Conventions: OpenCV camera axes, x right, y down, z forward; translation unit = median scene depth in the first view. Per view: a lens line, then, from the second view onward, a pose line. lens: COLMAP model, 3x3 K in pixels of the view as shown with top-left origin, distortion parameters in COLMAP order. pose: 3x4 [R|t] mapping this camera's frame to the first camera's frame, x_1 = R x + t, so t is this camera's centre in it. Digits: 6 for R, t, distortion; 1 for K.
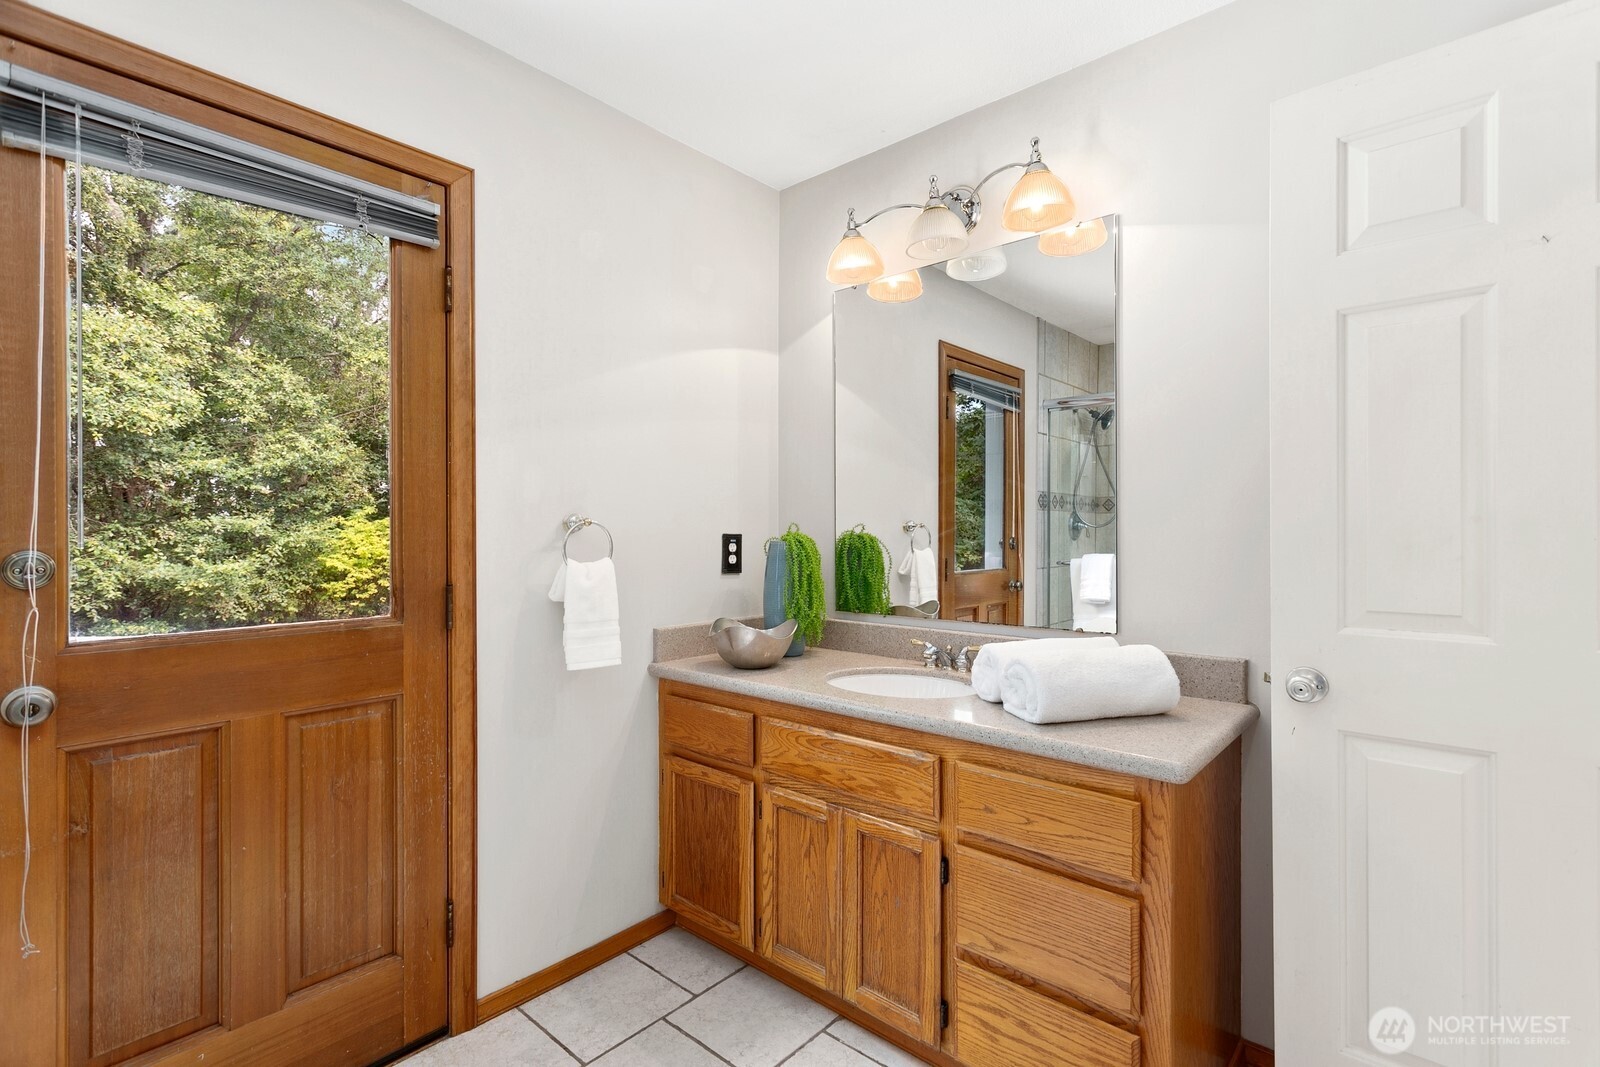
lens RADIAL K [[750.0, 0, 798.1], [0, 750.0, 530.9], [0, 0, 1]] dist [0.005310, 0.000475]
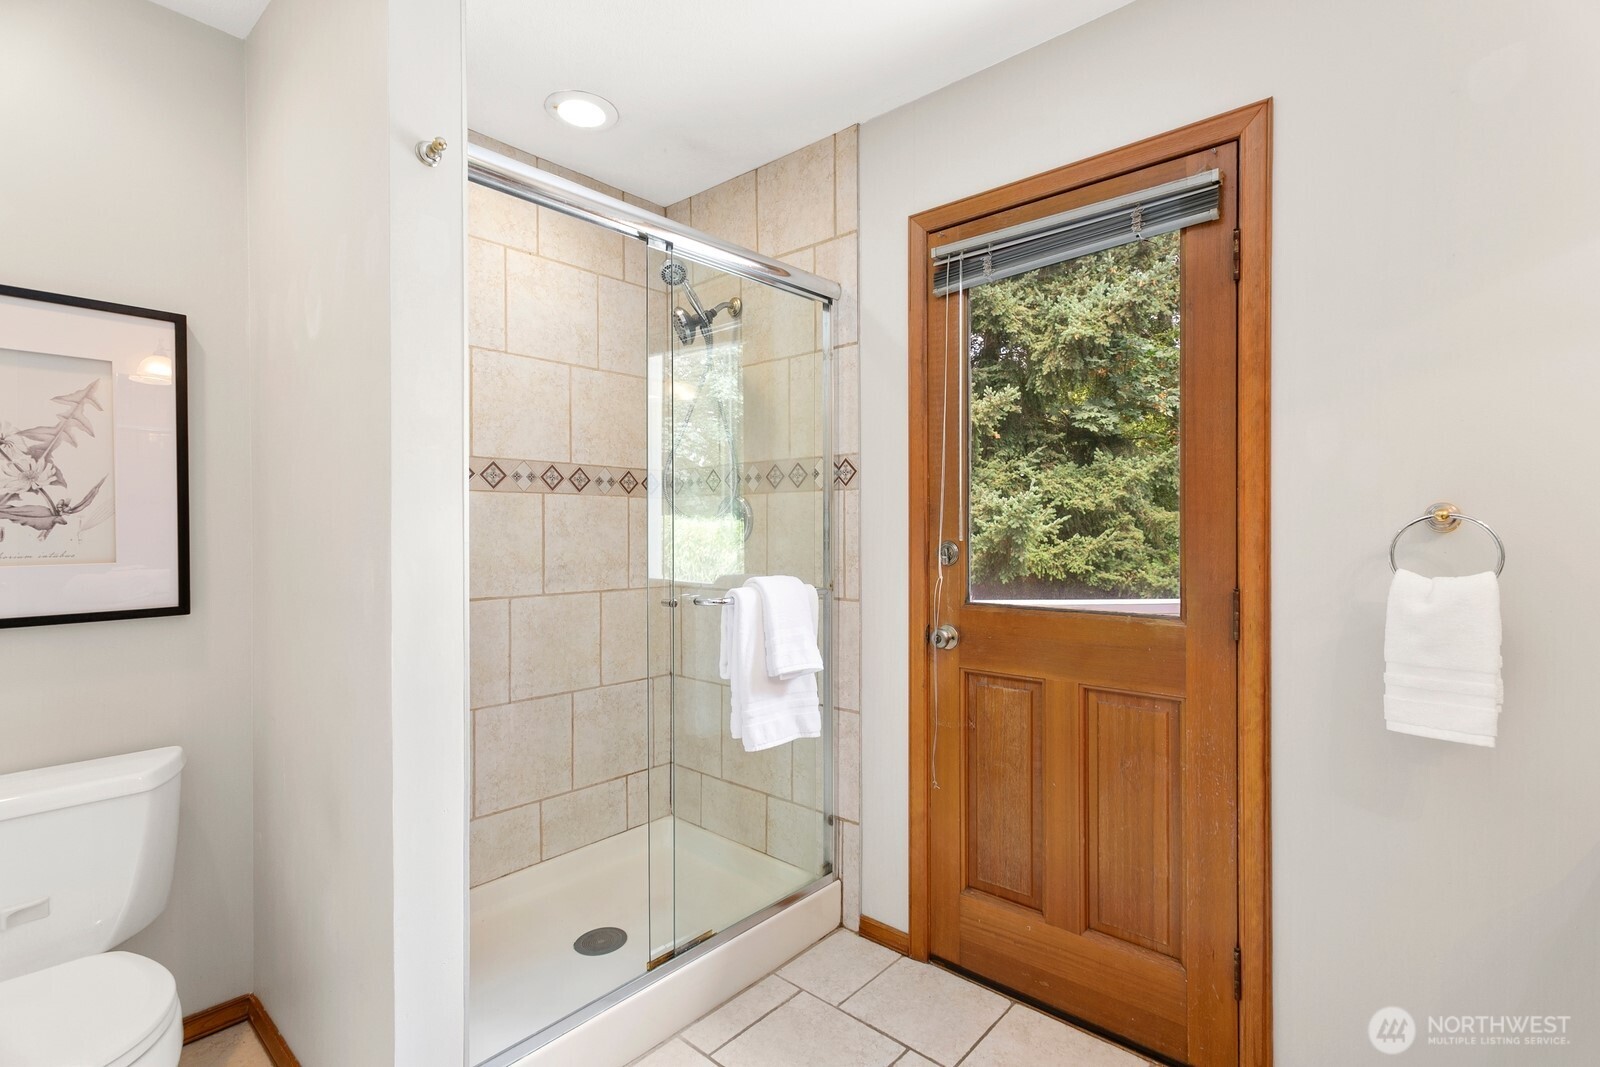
lens RADIAL K [[750.0, 0, 798.3], [0, 750.0, 532.5], [0, 0, 1]] dist [0.005310, 0.000475]
pose [[-0.000011, 0.006086, -0.999981, 0.437935], [-0.000670, 0.999981, 0.006086, -0.001066], [1.000000, 0.000670, -0.000007, 0.504662]]
